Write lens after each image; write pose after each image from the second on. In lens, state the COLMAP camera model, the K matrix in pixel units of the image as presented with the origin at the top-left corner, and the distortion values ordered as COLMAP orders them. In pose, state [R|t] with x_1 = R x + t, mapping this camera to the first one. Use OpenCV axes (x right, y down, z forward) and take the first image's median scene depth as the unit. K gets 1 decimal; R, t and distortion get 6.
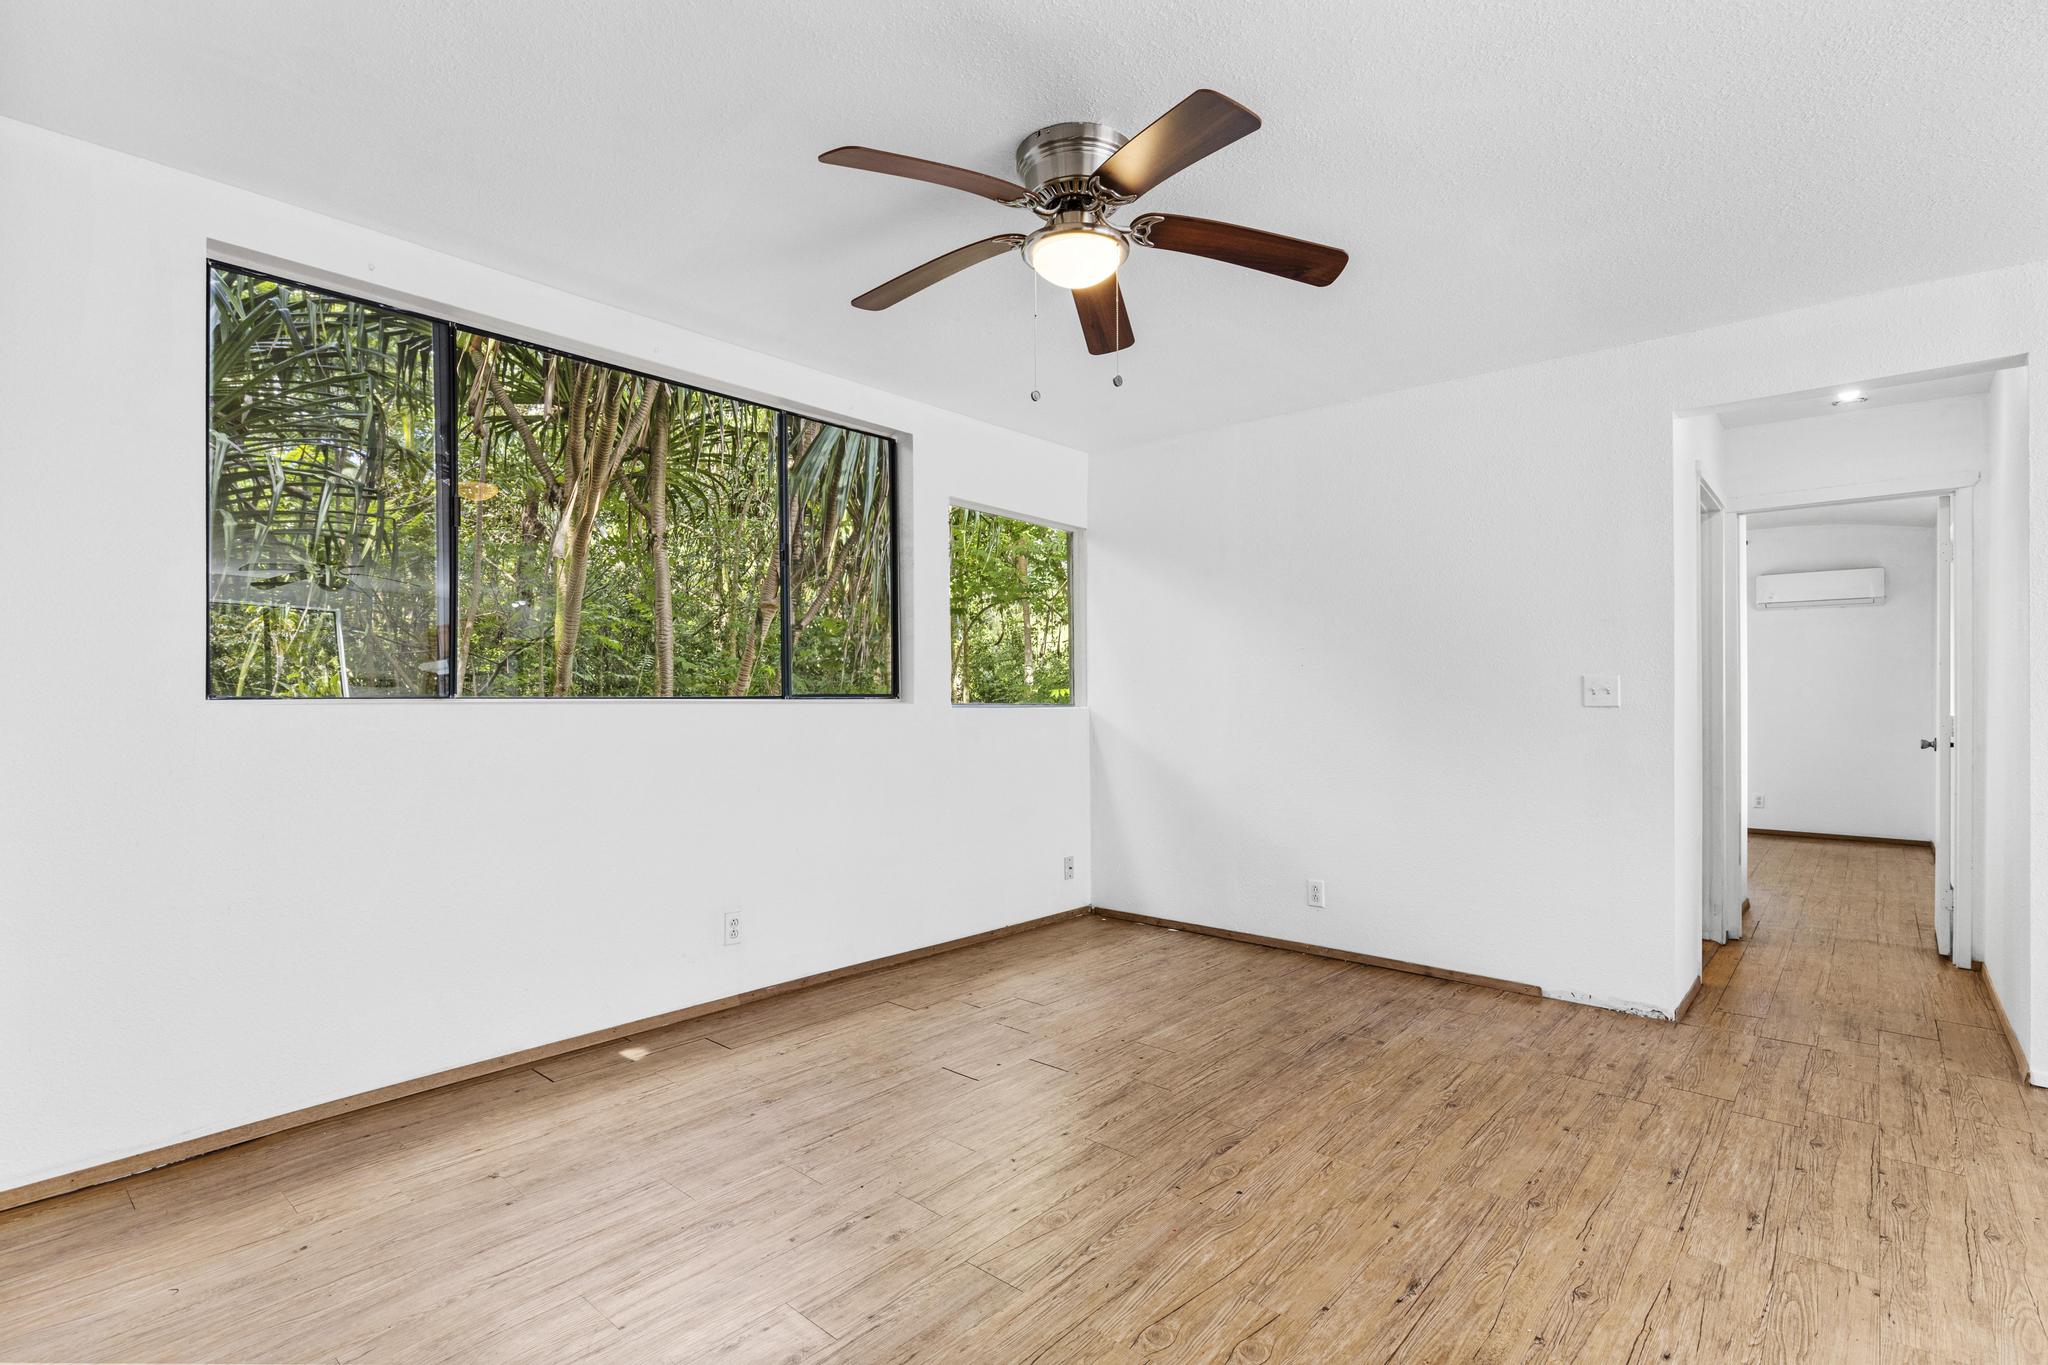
lens RADIAL K [[994.7, 0, 1022.1], [0, 994.7, 699.1], [0, 0, 1]] dist [0.000268, 0.000091]
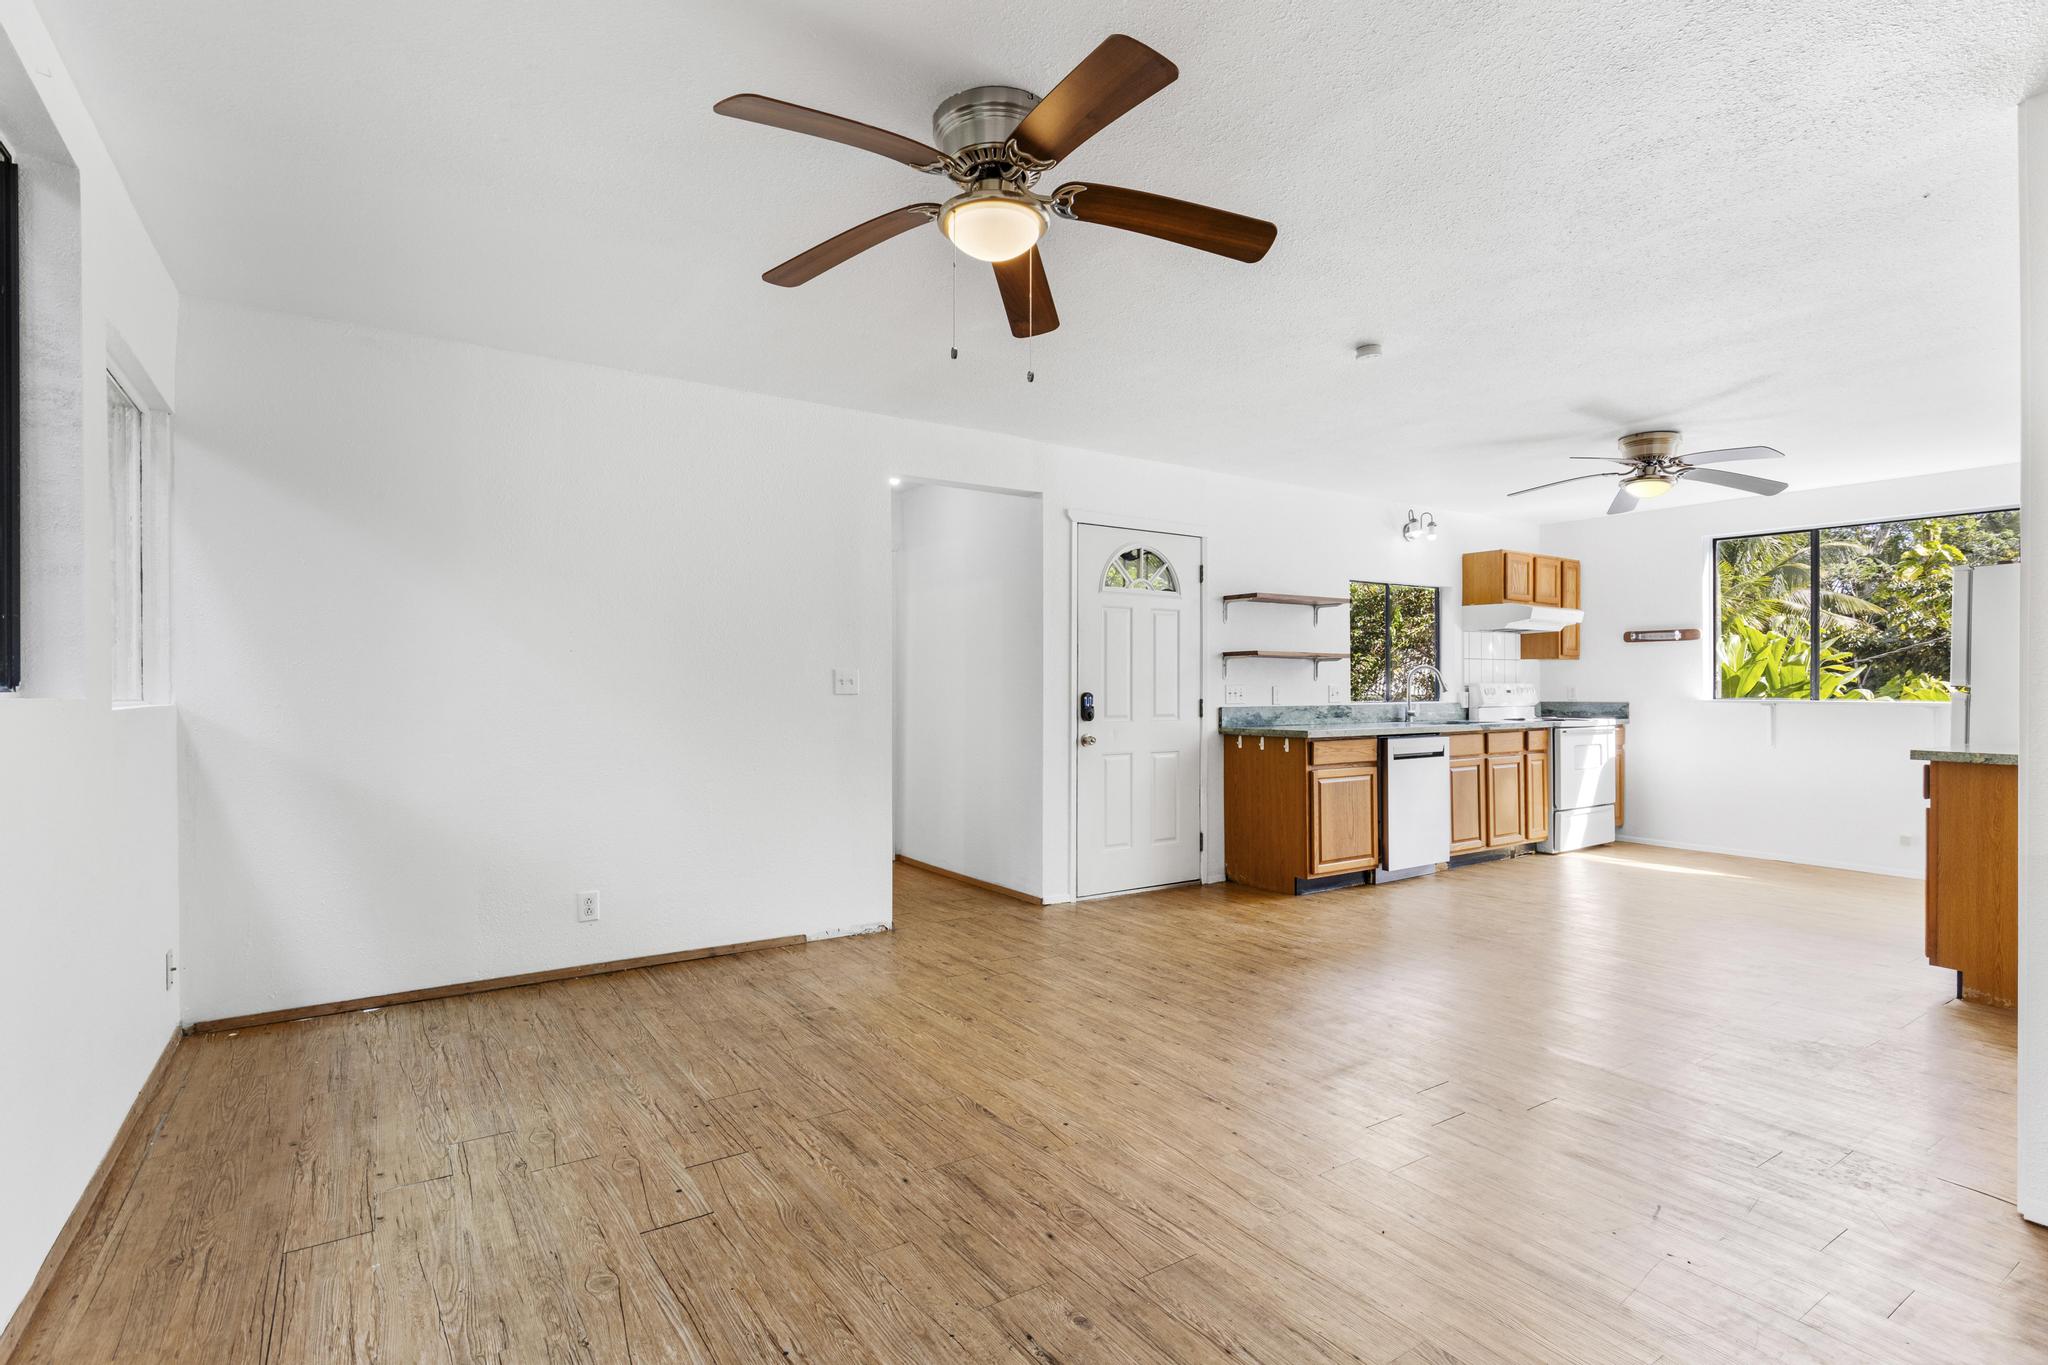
lens RADIAL K [[976.9, 0, 1024.0], [0, 976.9, 682.5], [0, 0, 1]] dist [0.000778, 0.000087]
pose [[0.256163, 0.001865, 0.966632, -0.573593], [0.003038, 0.999992, -0.002735, -0.003258], [-0.966629, 0.003637, 0.256155, 0.499052]]
